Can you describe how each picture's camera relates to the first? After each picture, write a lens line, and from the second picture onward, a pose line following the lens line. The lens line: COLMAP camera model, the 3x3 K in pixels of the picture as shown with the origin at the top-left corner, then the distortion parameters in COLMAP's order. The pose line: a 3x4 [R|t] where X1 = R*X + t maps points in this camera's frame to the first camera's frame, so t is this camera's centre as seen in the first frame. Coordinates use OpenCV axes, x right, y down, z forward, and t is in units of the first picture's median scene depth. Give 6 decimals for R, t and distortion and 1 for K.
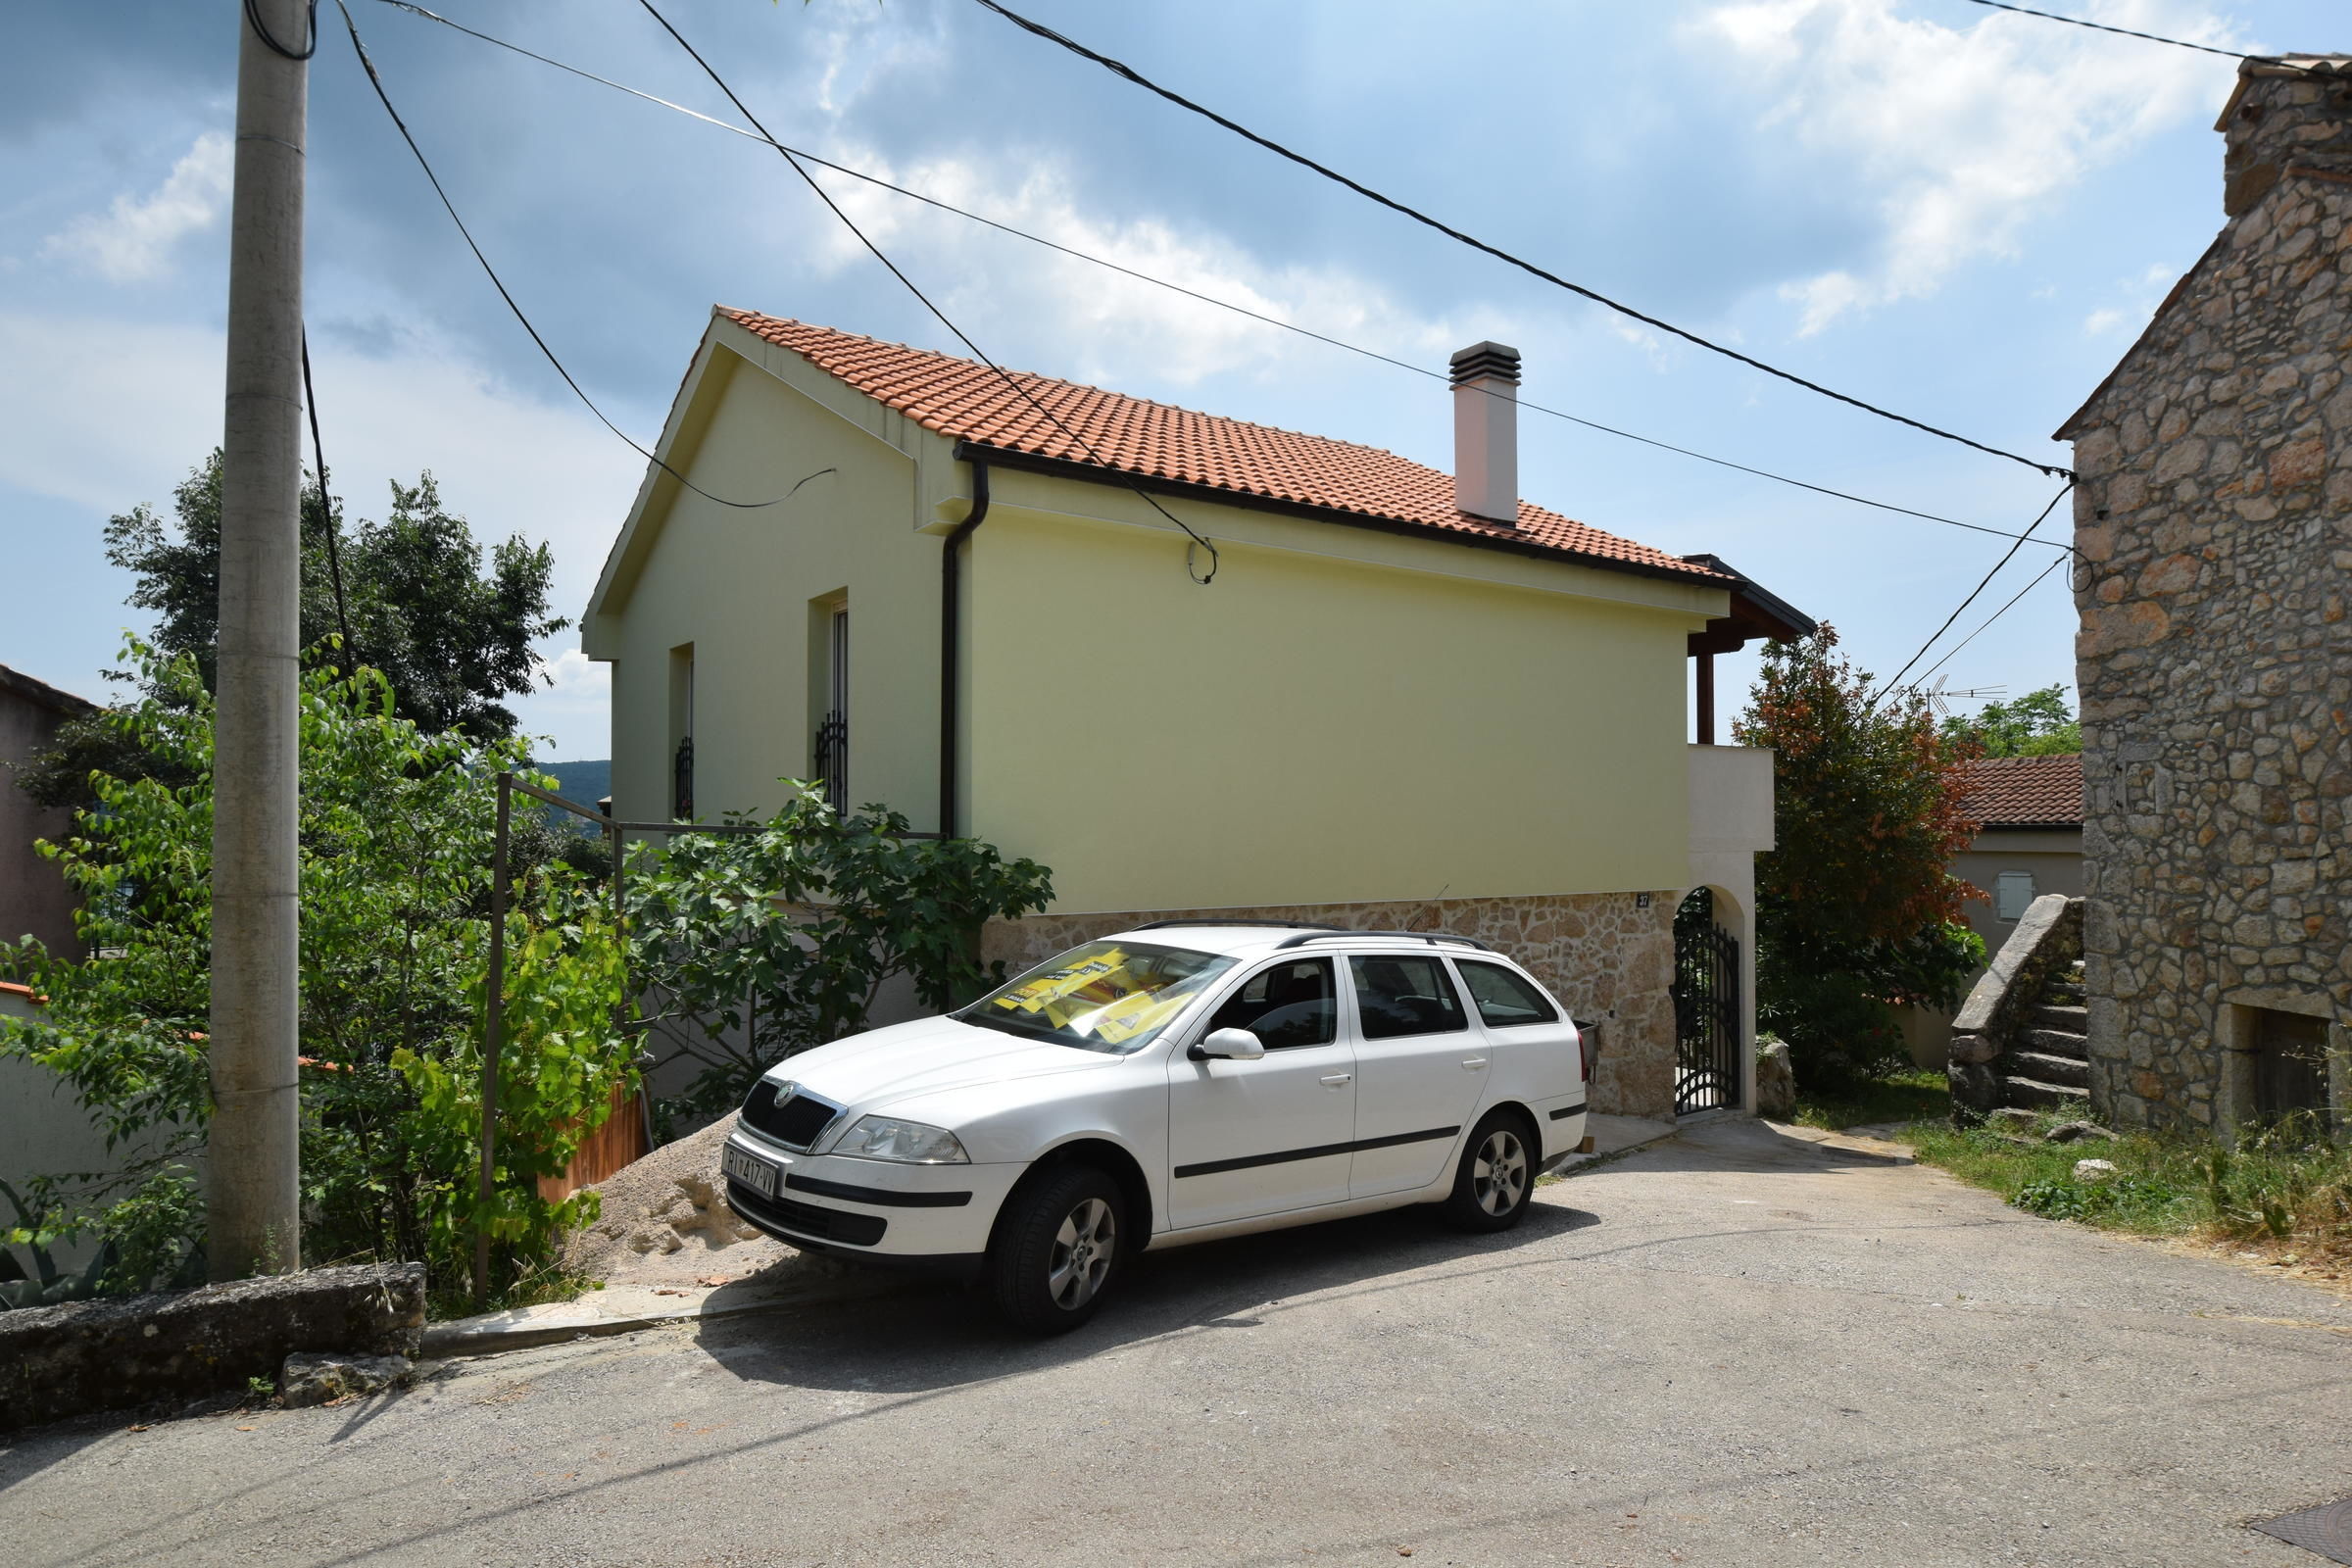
lens RADIAL K [[1376.6, 0, 1170.3], [0, 1376.6, 782.1], [0, 0, 1]] dist [0.000354, -0.000247]
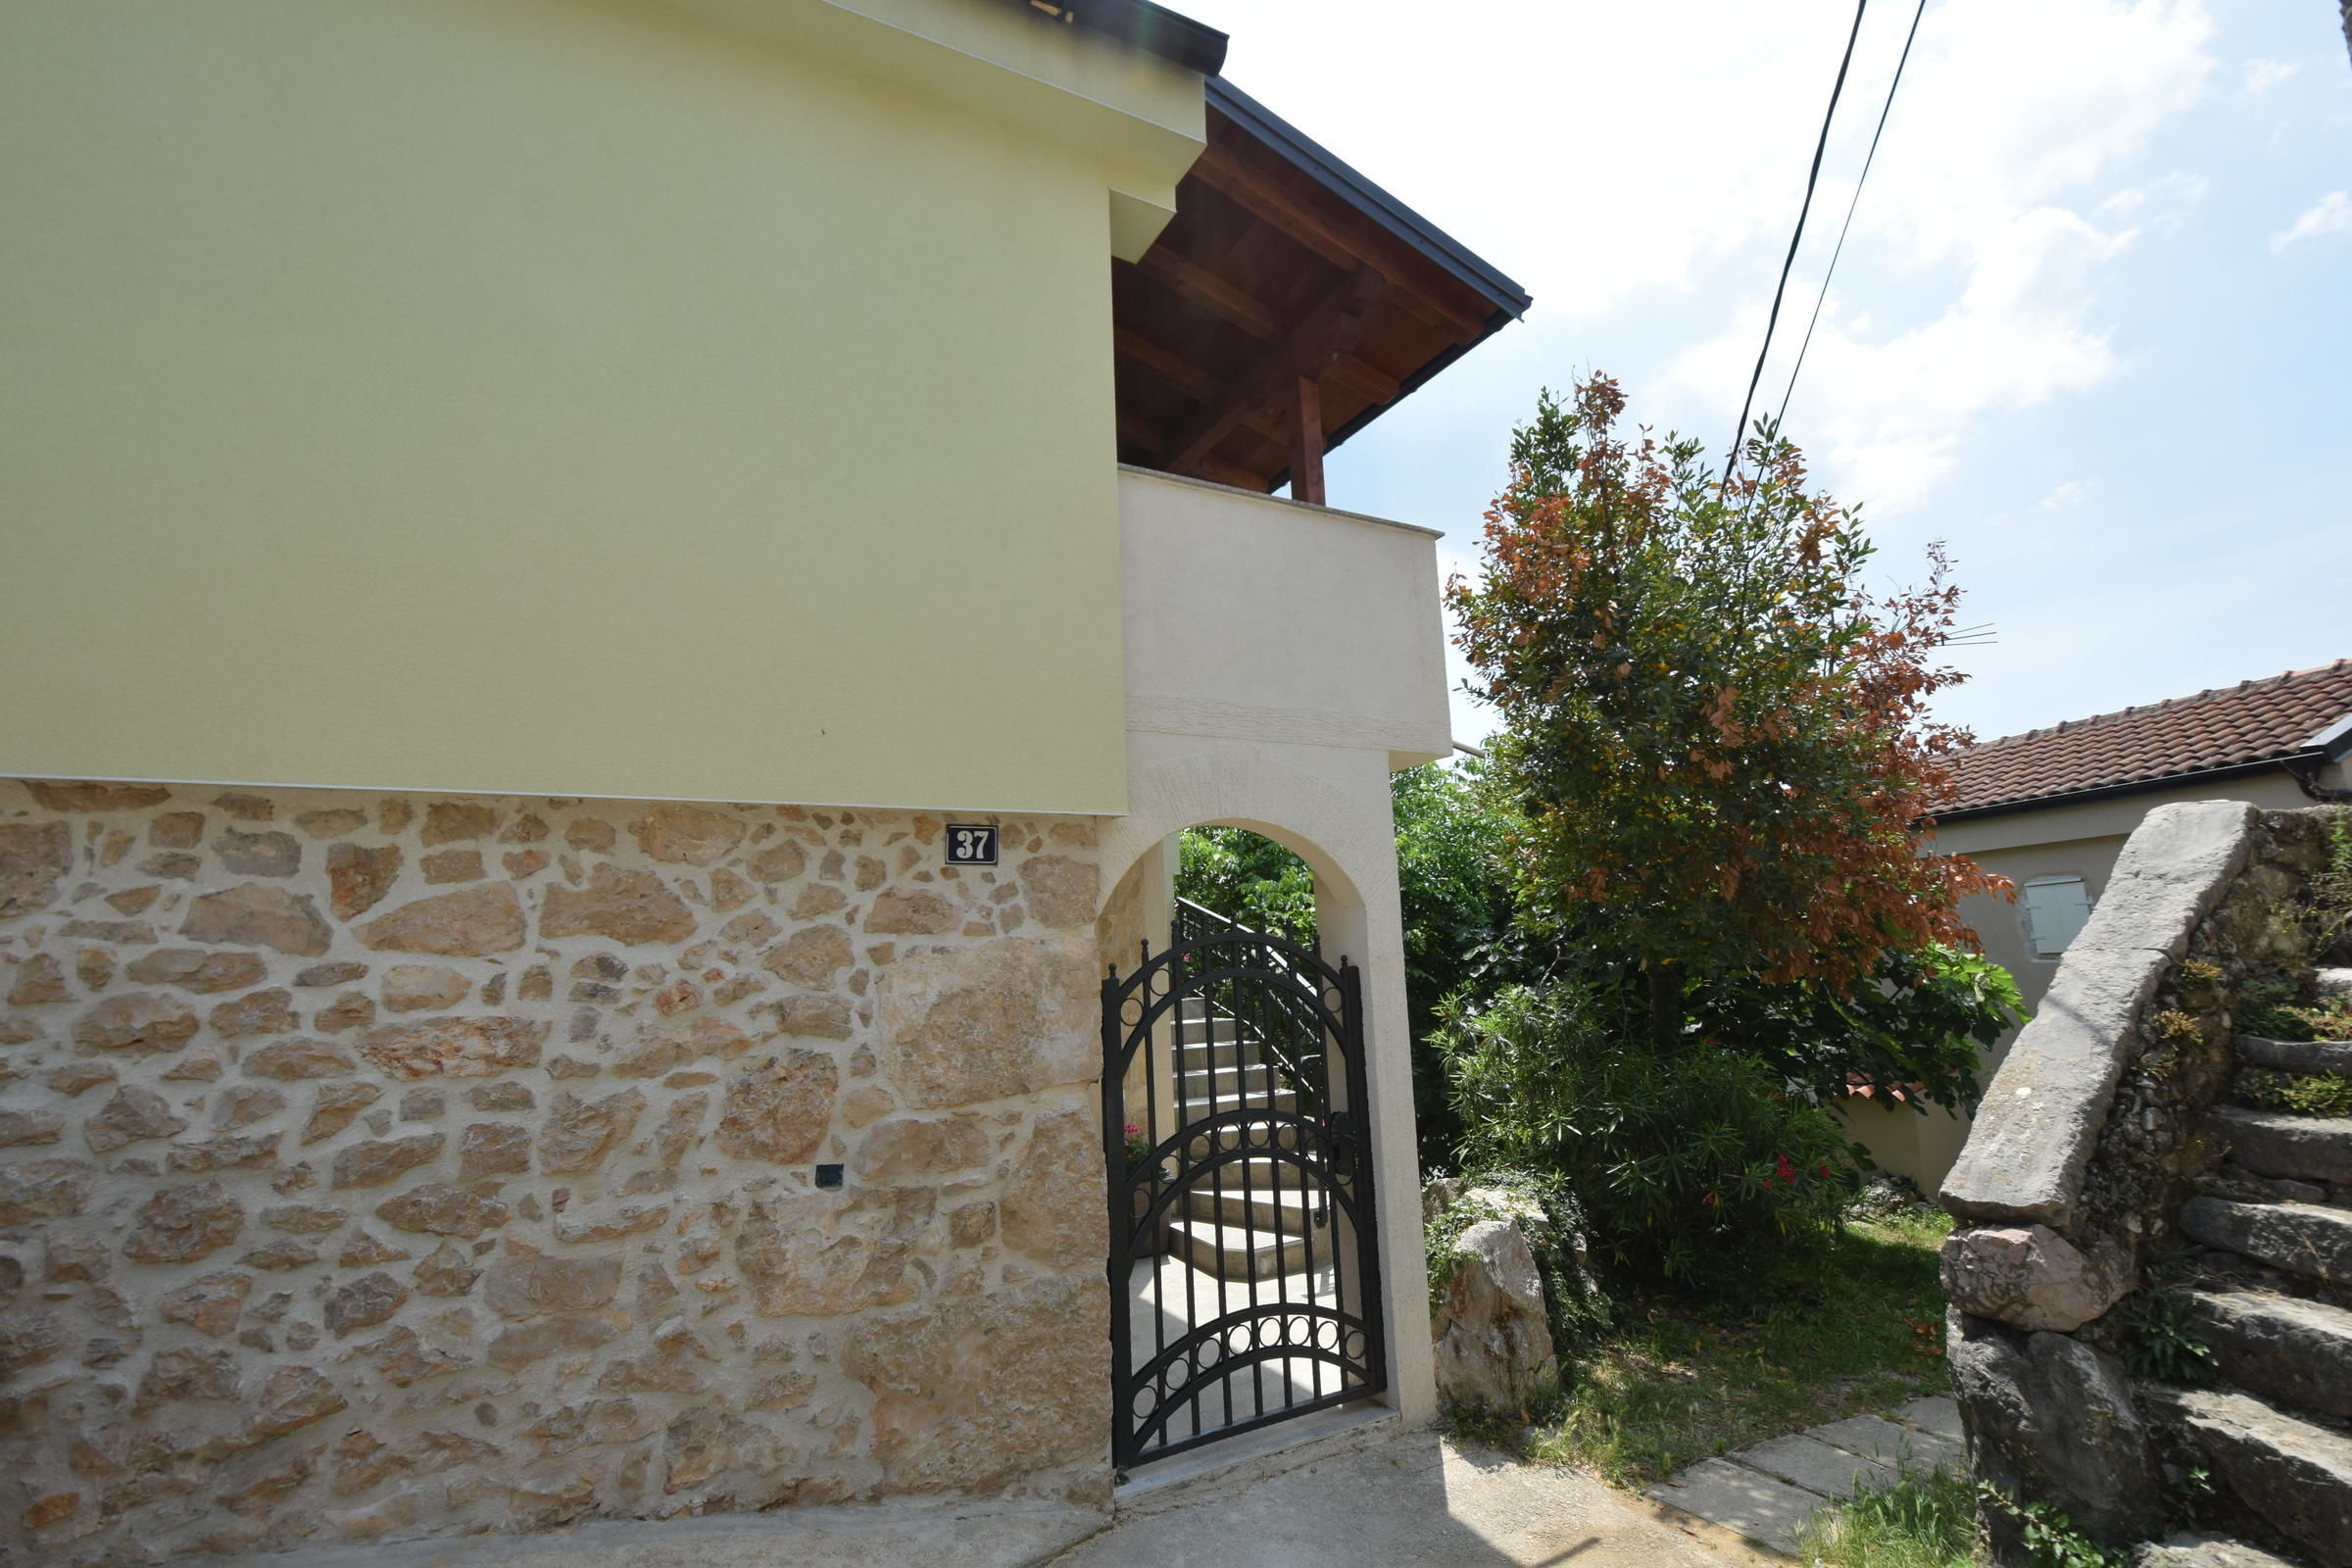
lens RADIAL K [[1036.7, 0, 1183.8], [0, 1036.7, 798.0], [0, 0, 1]] dist [0.000266, -0.001662]
pose [[0.990602, -0.061730, -0.122050, 0.437295], [0.045463, 0.990228, -0.131837, 0.113583], [0.128996, 0.125049, 0.983729, 0.745256]]
